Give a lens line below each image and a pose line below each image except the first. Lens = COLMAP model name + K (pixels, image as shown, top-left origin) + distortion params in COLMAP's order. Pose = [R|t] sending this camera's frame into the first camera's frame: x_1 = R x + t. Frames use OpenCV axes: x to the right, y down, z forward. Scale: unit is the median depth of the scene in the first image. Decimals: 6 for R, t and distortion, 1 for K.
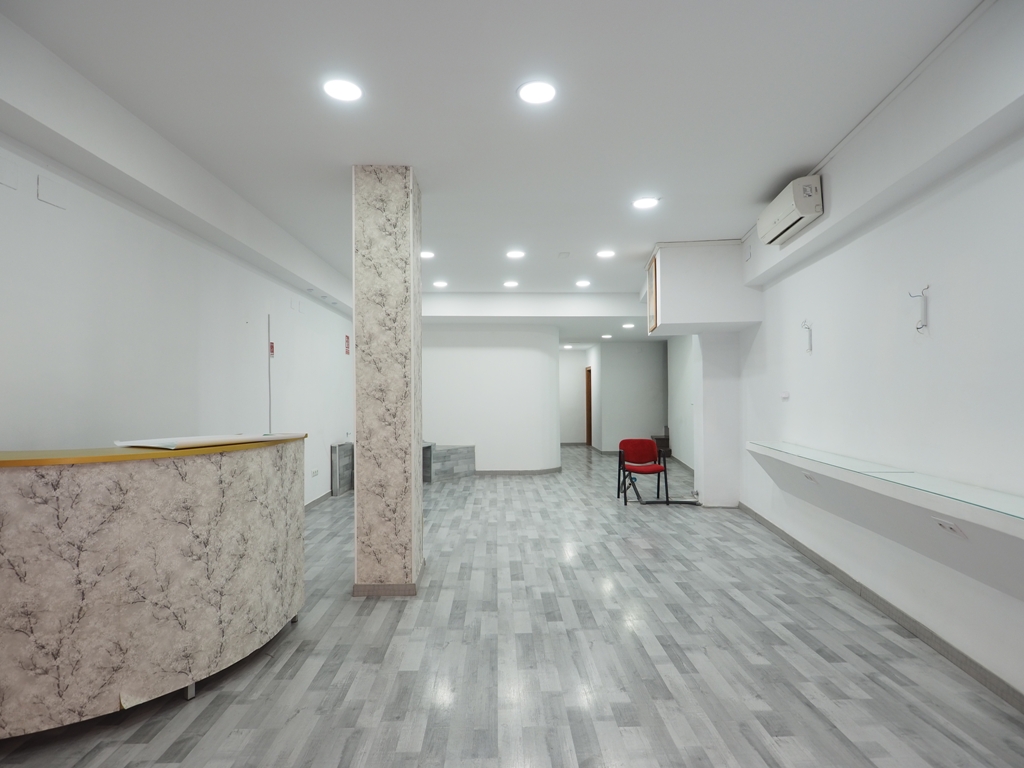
lens RADIAL K [[553.2, 0, 512.7], [0, 553.2, 384.9], [0, 0, 1]] dist [-0.007202, -0.003873]
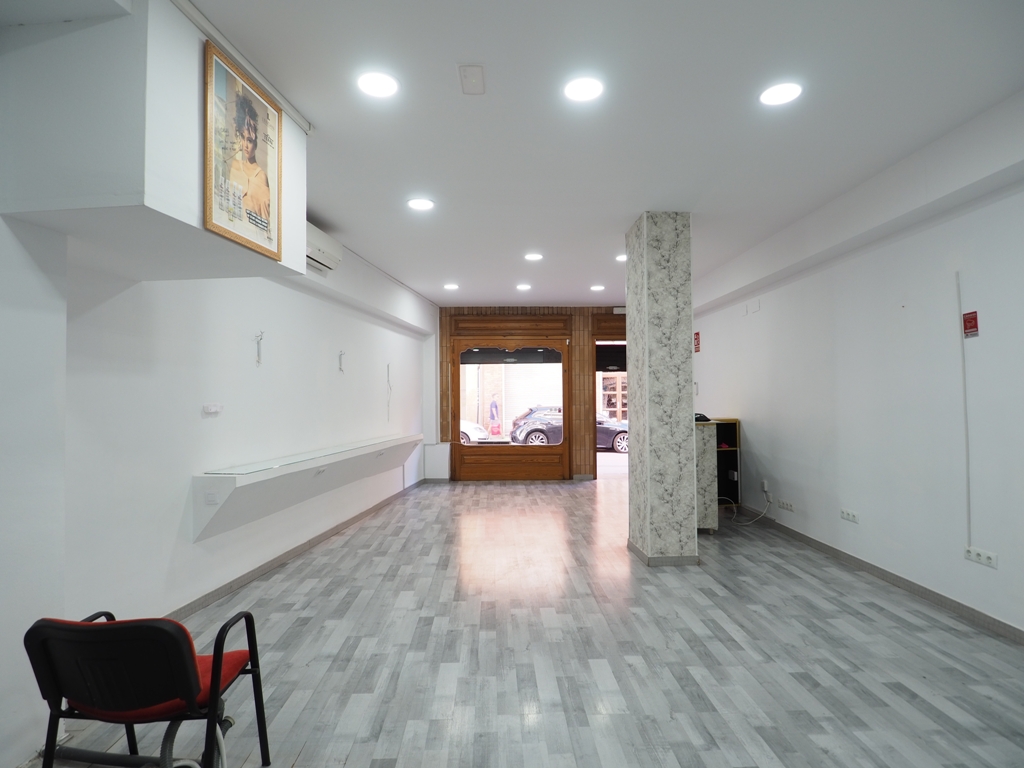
lens RADIAL K [[553.2, 0, 508.8], [0, 553.2, 389.3], [0, 0, 1]] dist [-0.007202, -0.003873]
pose [[-0.999882, 0.015332, -0.000932, 0.057602], [0.015355, 0.999266, -0.035108, 0.016205], [0.000393, -0.035118, -0.999383, 1.192430]]
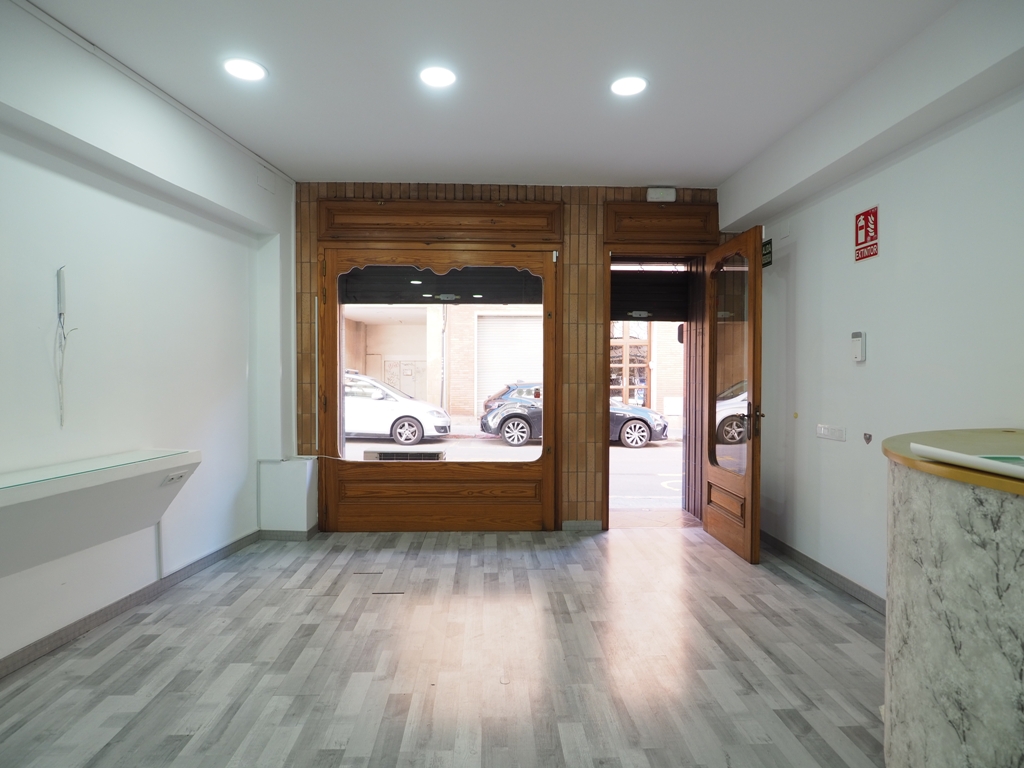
lens RADIAL K [[553.2, 0, 507.0], [0, 553.2, 382.6], [0, 0, 1]] dist [-0.007202, -0.003873]
pose [[-0.999964, 0.004901, -0.006906, -0.019399], [0.004904, 0.999988, -0.000434, 0.009257], [0.006904, -0.000468, -0.999976, 0.568427]]
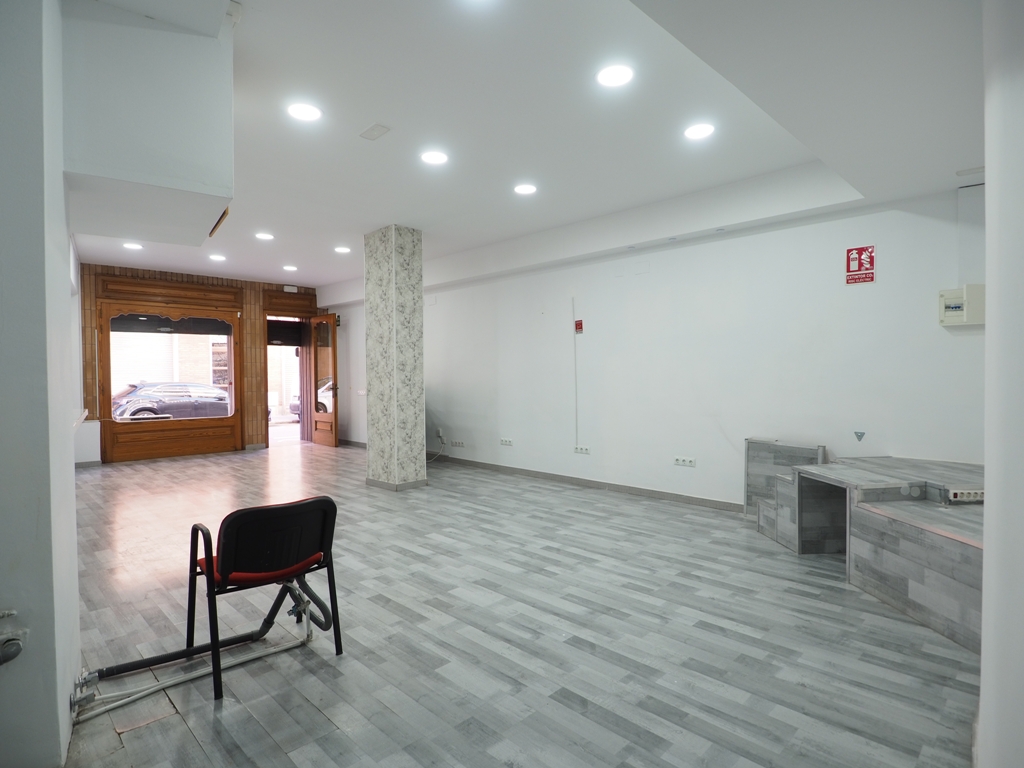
lens RADIAL K [[553.2, 0, 510.5], [0, 553.2, 386.7], [0, 0, 1]] dist [-0.007202, -0.003873]
pose [[-0.729067, 0.029364, -0.683812, 0.336699], [0.026446, 0.999542, 0.014725, 0.029613], [0.683931, -0.007348, -0.729510, 1.290179]]
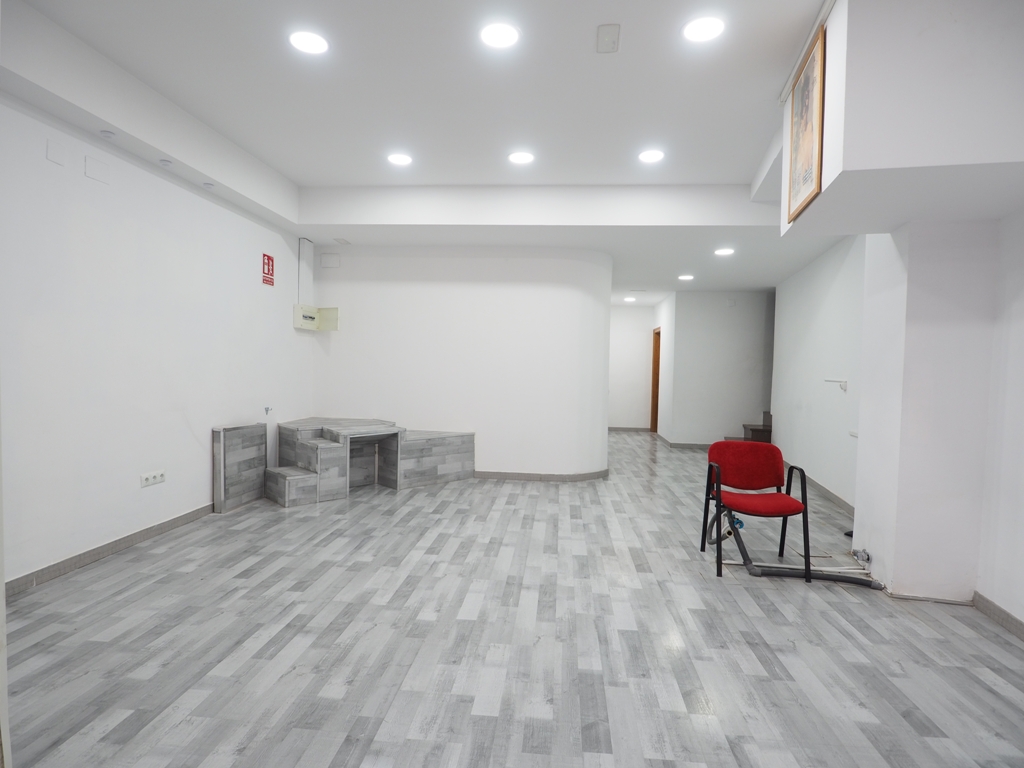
lens RADIAL K [[553.2, 0, 512.5], [0, 553.2, 387.6], [0, 0, 1]] dist [-0.007202, -0.003873]
pose [[0.992412, 0.032408, -0.118611, 0.065493], [-0.025946, 0.998114, 0.055630, 0.022630], [0.120190, -0.052131, 0.991381, 0.445816]]
